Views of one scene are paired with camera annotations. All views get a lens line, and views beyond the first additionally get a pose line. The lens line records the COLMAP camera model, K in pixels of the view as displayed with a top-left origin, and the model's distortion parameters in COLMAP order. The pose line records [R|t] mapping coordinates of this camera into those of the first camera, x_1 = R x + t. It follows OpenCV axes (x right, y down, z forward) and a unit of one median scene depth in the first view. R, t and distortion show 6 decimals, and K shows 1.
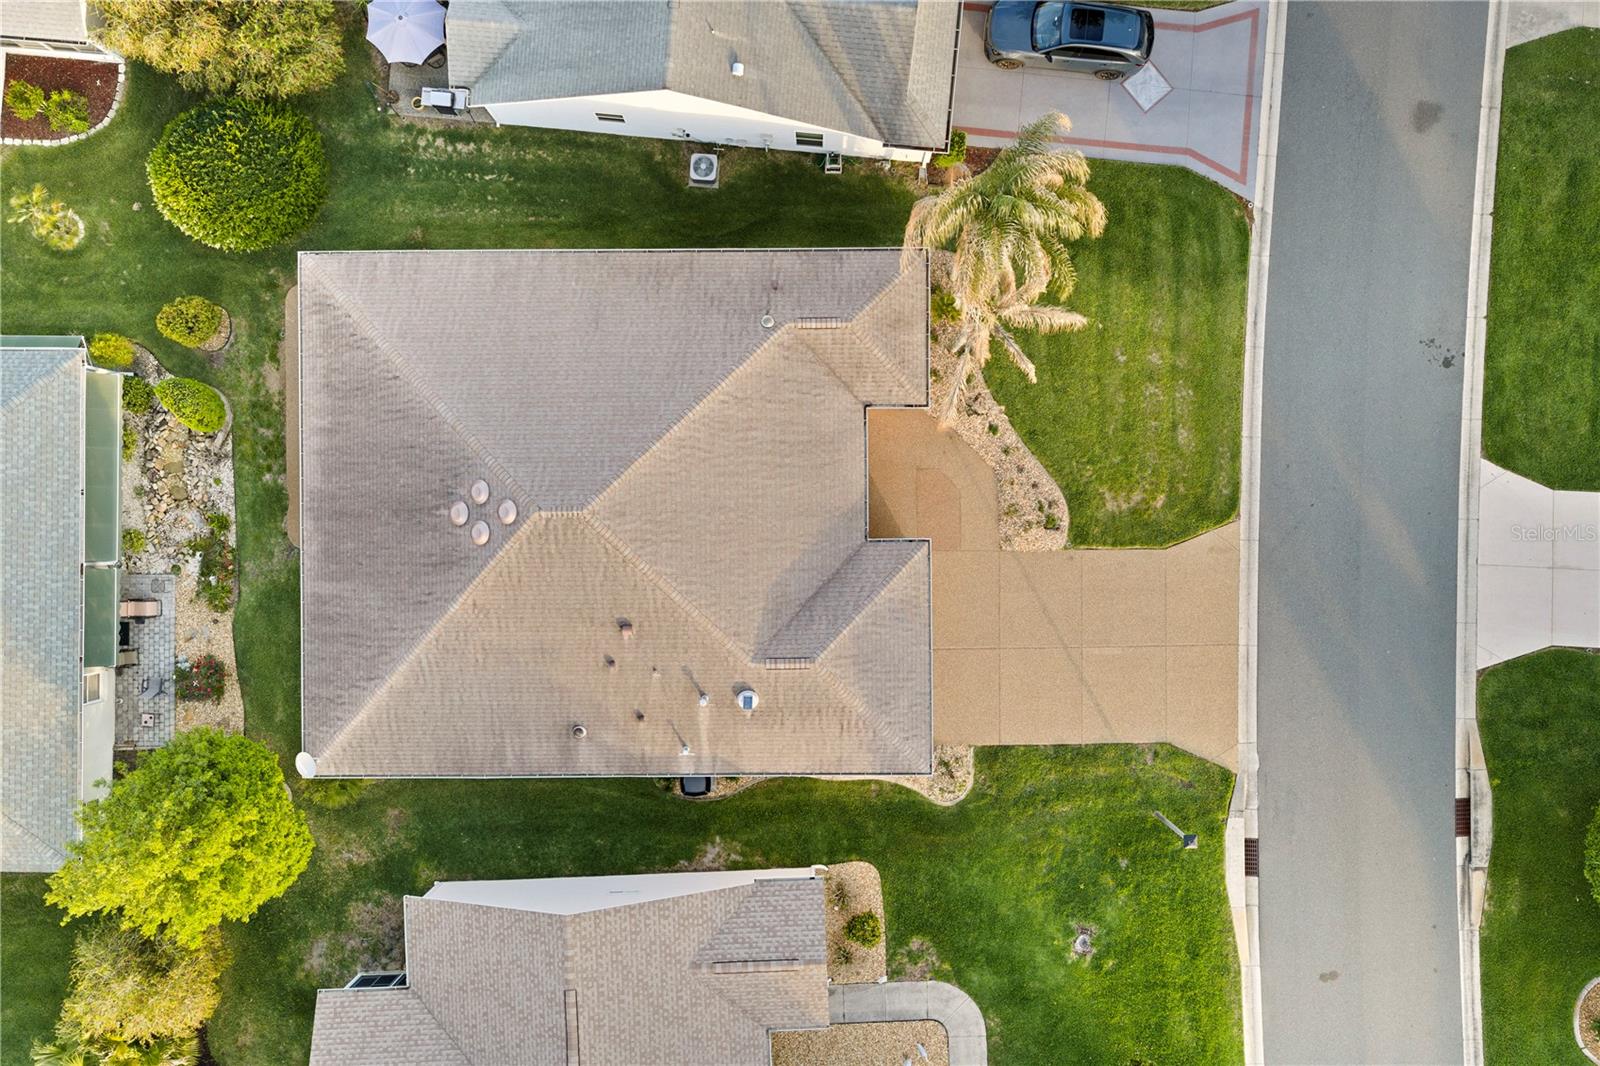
lens RADIAL K [[1332.1, 0, 806.9], [0, 1332.1, 534.6], [0, 0, 1]] dist [0.001278, -0.004820]
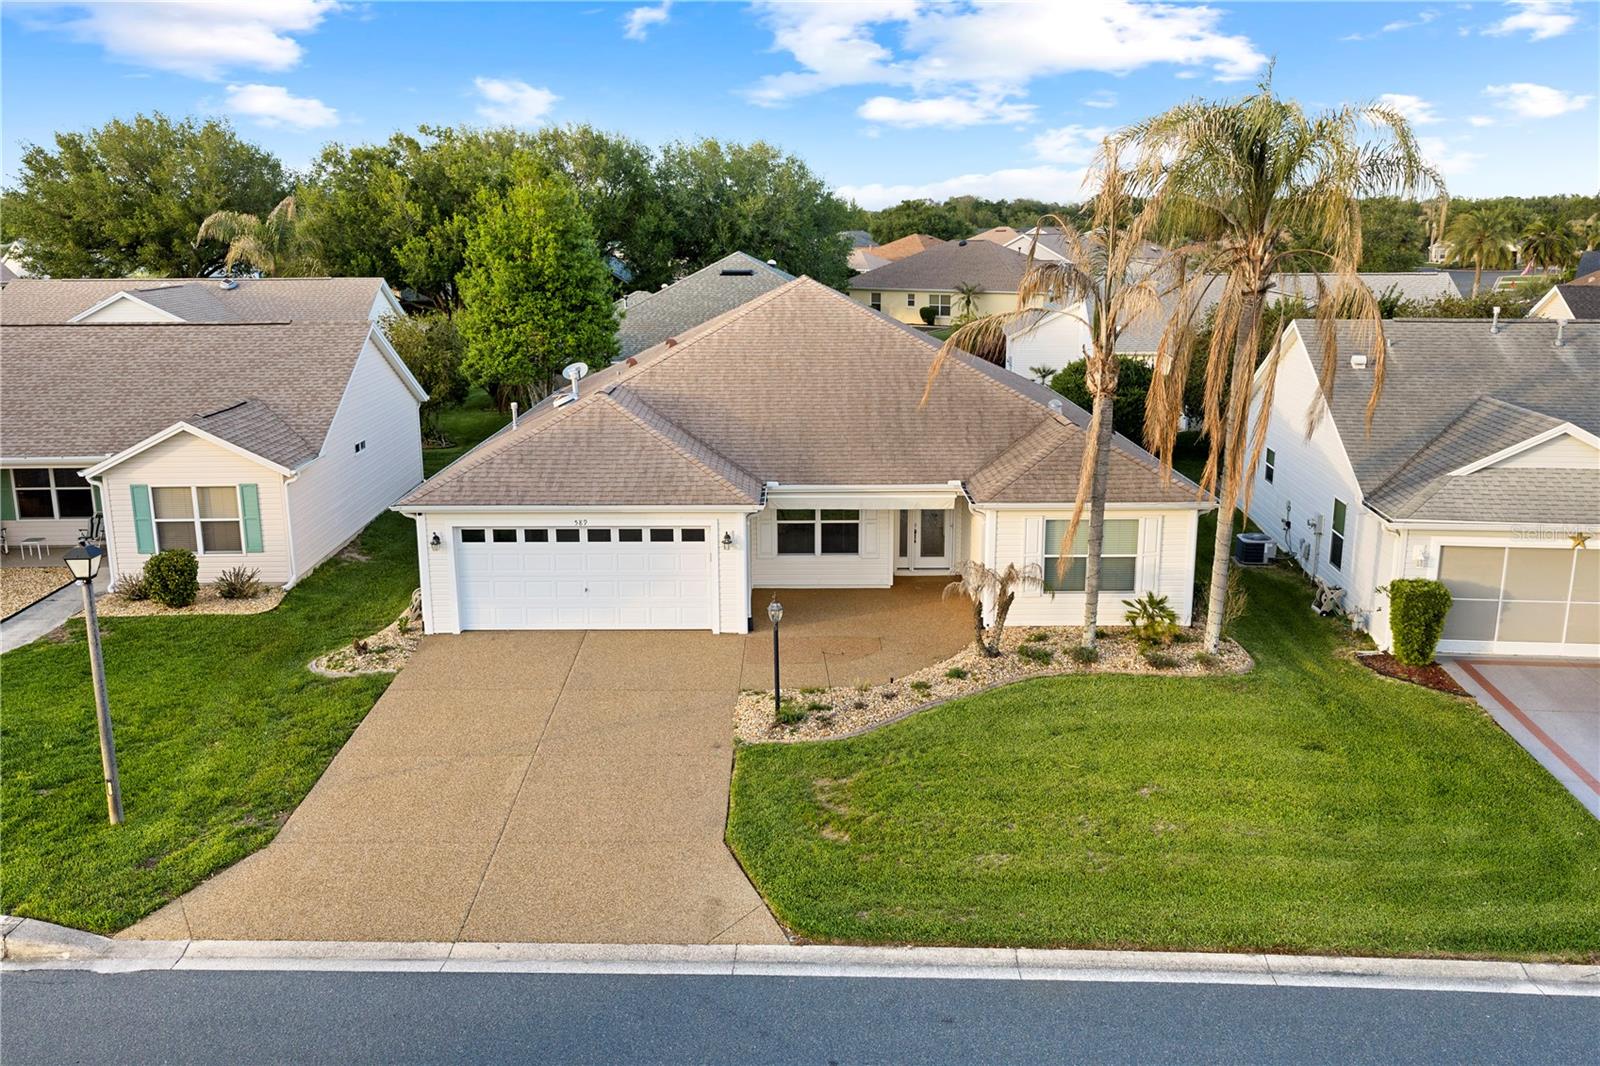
lens RADIAL K [[1332.1, 0, 806.9], [0, 1332.1, 534.6], [0, 0, 1]] dist [0.001278, -0.004820]
pose [[0.000556, 0.233821, -0.972280, 0.660221], [-0.999984, 0.005670, 0.000792, -0.016484], [0.005698, 0.972263, 0.233820, 0.804242]]
